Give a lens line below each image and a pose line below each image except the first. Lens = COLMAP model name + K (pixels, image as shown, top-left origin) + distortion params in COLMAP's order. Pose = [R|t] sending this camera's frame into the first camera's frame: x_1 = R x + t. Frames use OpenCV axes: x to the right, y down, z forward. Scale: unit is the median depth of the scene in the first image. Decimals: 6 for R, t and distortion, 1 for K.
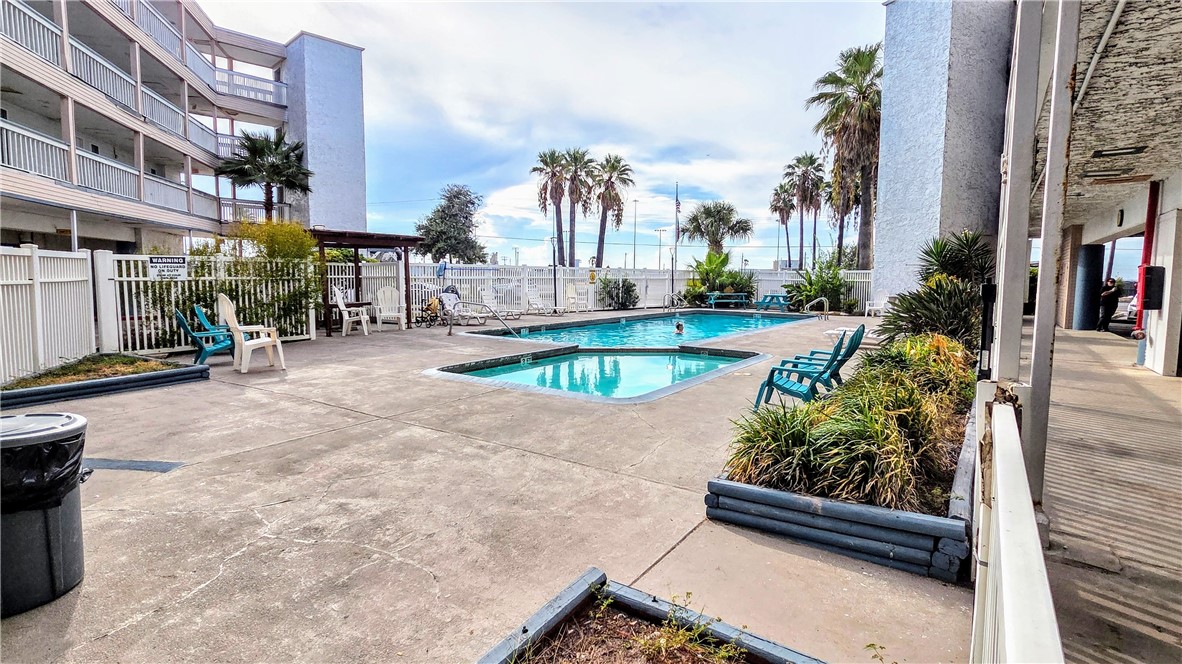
lens RADIAL K [[591.0, 0, 591.0], [0, 591.0, 332.0], [0, 0, 1]] dist [0.003227, 0.000604]
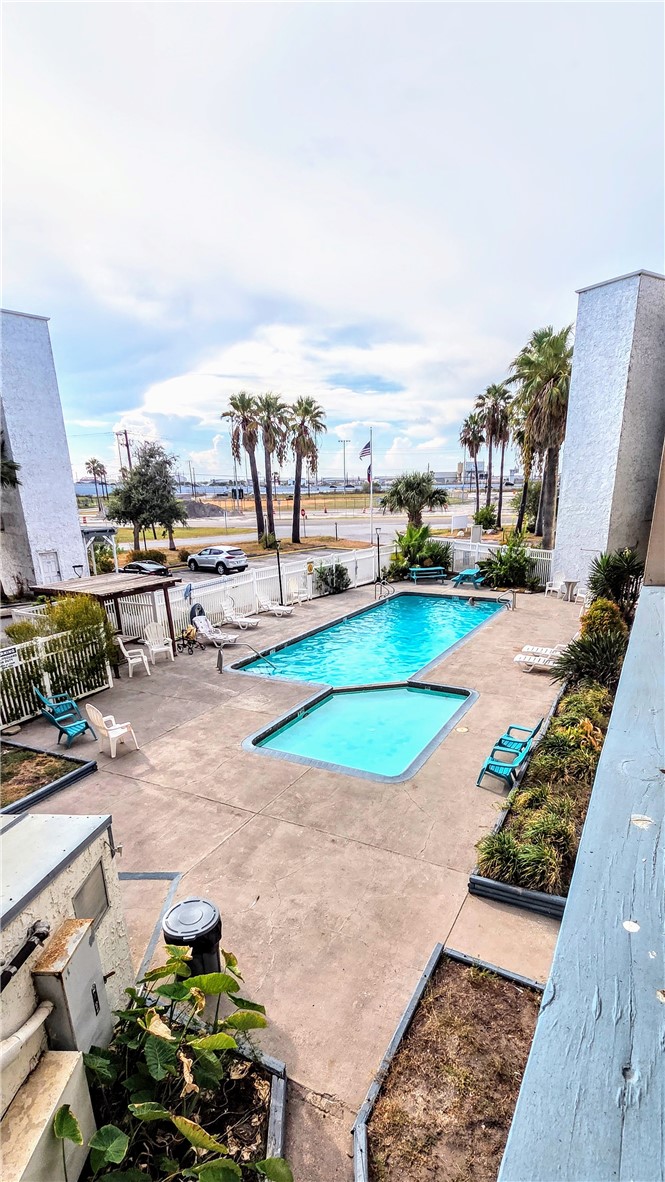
lens RADIAL K [[587.7, 0, 345.6], [0, 587.7, 688.9], [0, 0, 1]] dist [0.019467, 0.000316]
pose [[0.992477, -0.063623, 0.104603, -0.046928], [0.037058, 0.970403, 0.238630, -0.102744], [-0.116690, -0.232959, 0.965460, -0.093071]]
